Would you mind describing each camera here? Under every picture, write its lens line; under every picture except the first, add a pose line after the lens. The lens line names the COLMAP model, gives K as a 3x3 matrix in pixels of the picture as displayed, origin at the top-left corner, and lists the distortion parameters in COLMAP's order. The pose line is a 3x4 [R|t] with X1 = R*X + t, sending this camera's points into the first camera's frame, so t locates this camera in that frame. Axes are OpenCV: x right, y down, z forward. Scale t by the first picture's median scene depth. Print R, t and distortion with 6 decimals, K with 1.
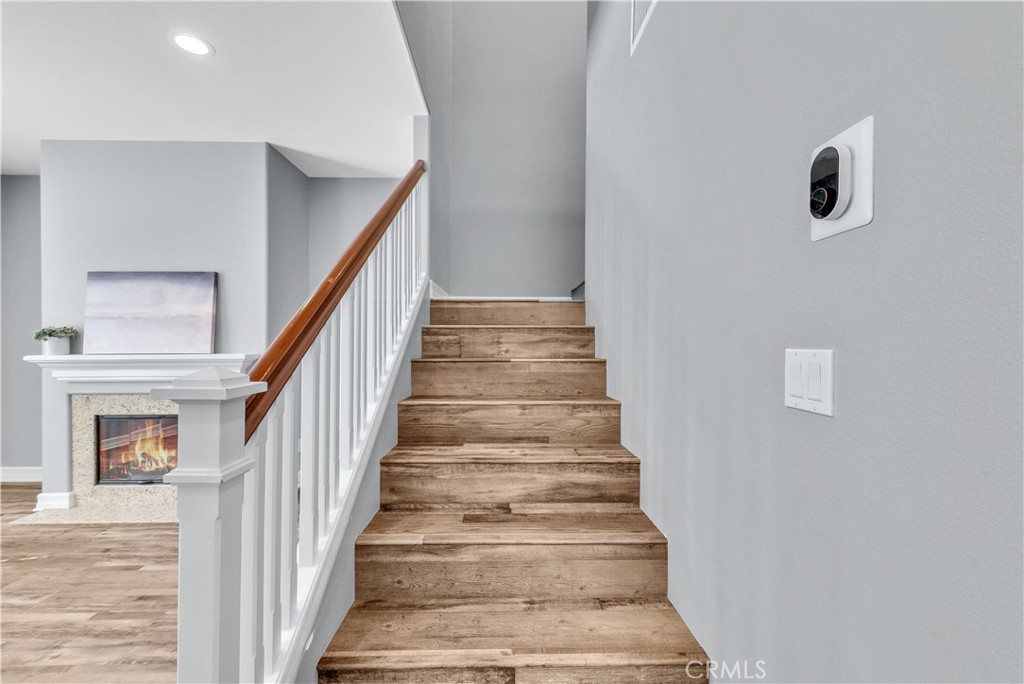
lens RADIAL K [[420.5, 0, 510.1], [0, 420.5, 346.6], [0, 0, 1]] dist [0.003108, 0.000199]
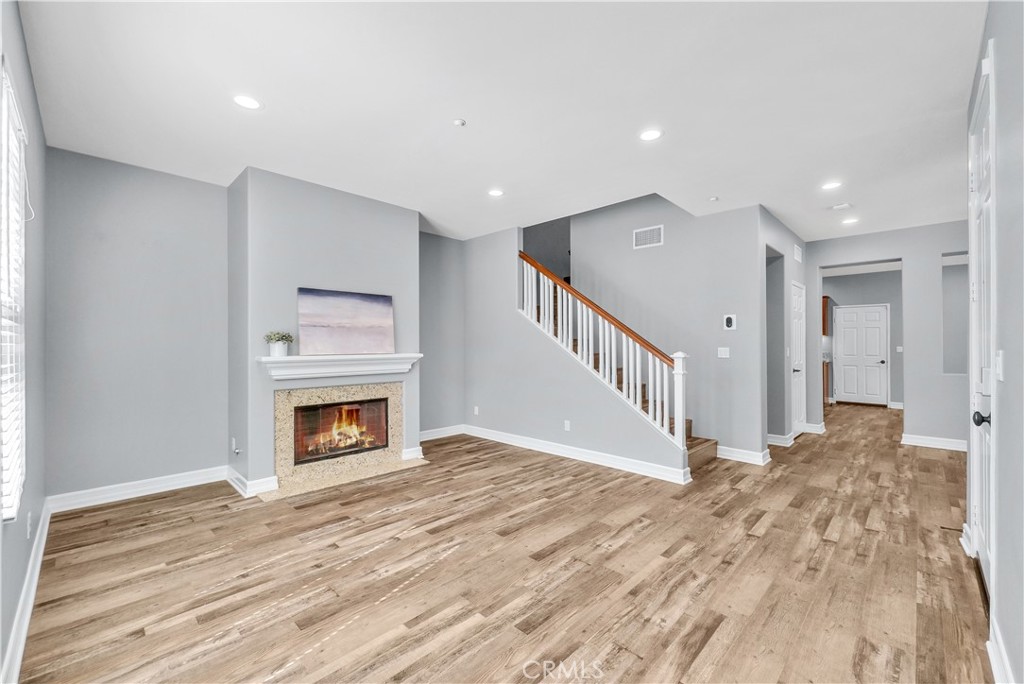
lens RADIAL K [[420.5, 0, 512.7], [0, 420.5, 339.8], [0, 0, 1]] dist [0.003108, 0.000199]
pose [[0.709079, 0.010623, 0.705049, -1.571180], [0.005498, 0.999773, -0.020593, 0.001372], [-0.705108, 0.018478, 0.708859, -0.315250]]
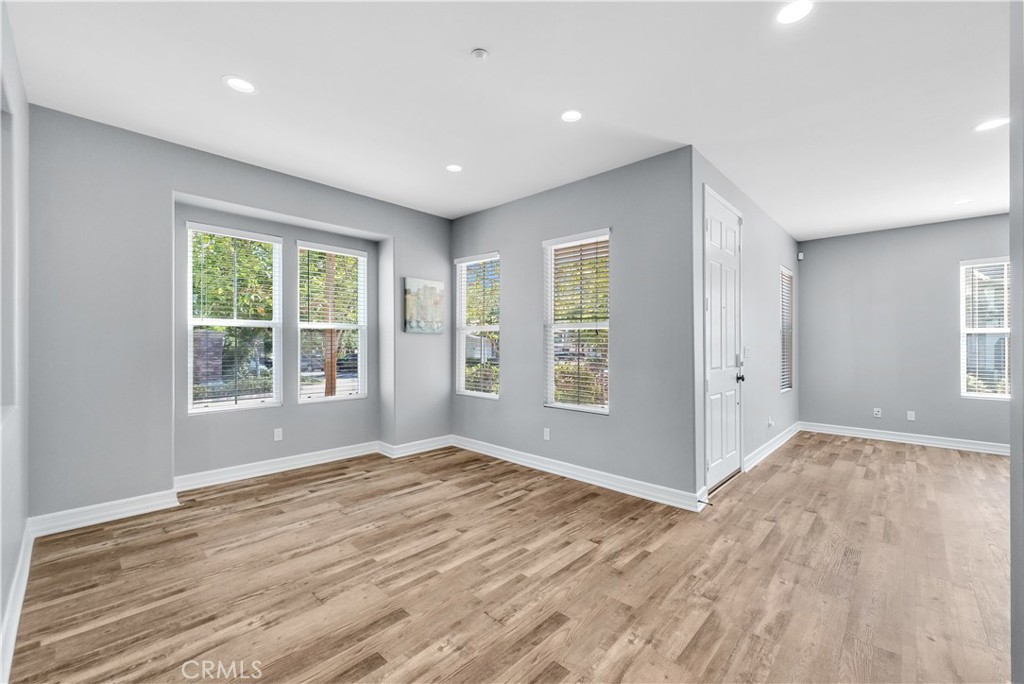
lens RADIAL K [[420.5, 0, 516.2], [0, 420.5, 343.3], [0, 0, 1]] dist [0.003108, 0.000199]
pose [[-0.694894, -0.002499, -0.719108, 0.967903], [-0.009751, 0.999935, 0.005948, -0.003193], [0.719046, 0.011146, -0.694873, 0.075273]]
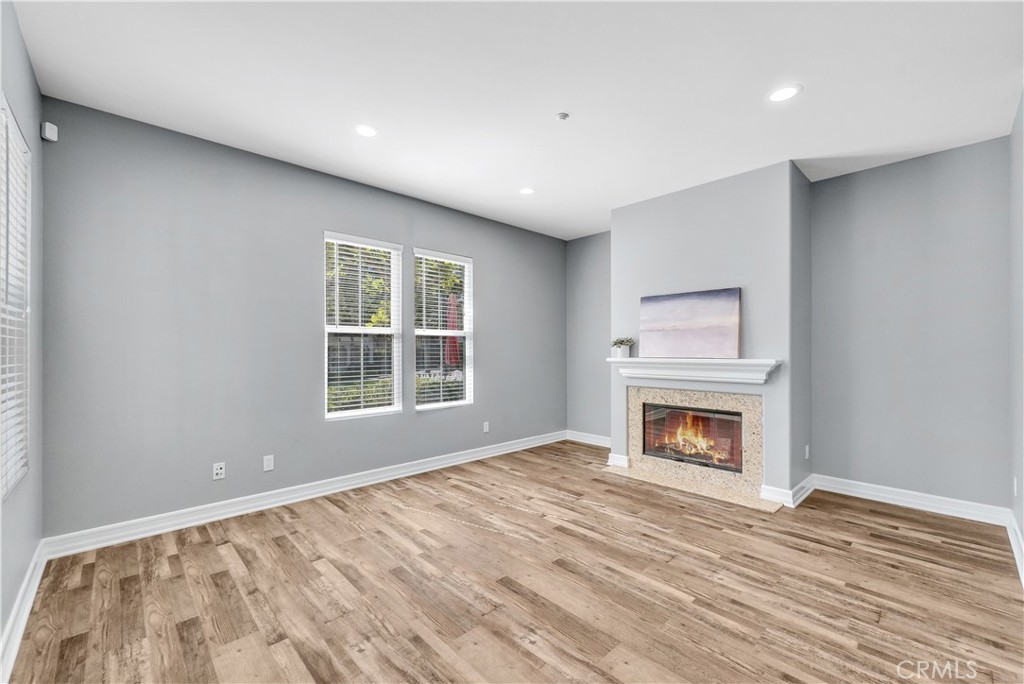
lens RADIAL K [[420.5, 0, 509.6], [0, 420.5, 346.3], [0, 0, 1]] dist [0.003108, 0.000199]
pose [[0.672333, -0.003991, -0.740238, -0.307883], [-0.007059, 0.999905, -0.011803, 0.000777], [0.740215, 0.013161, 0.672241, -0.256422]]
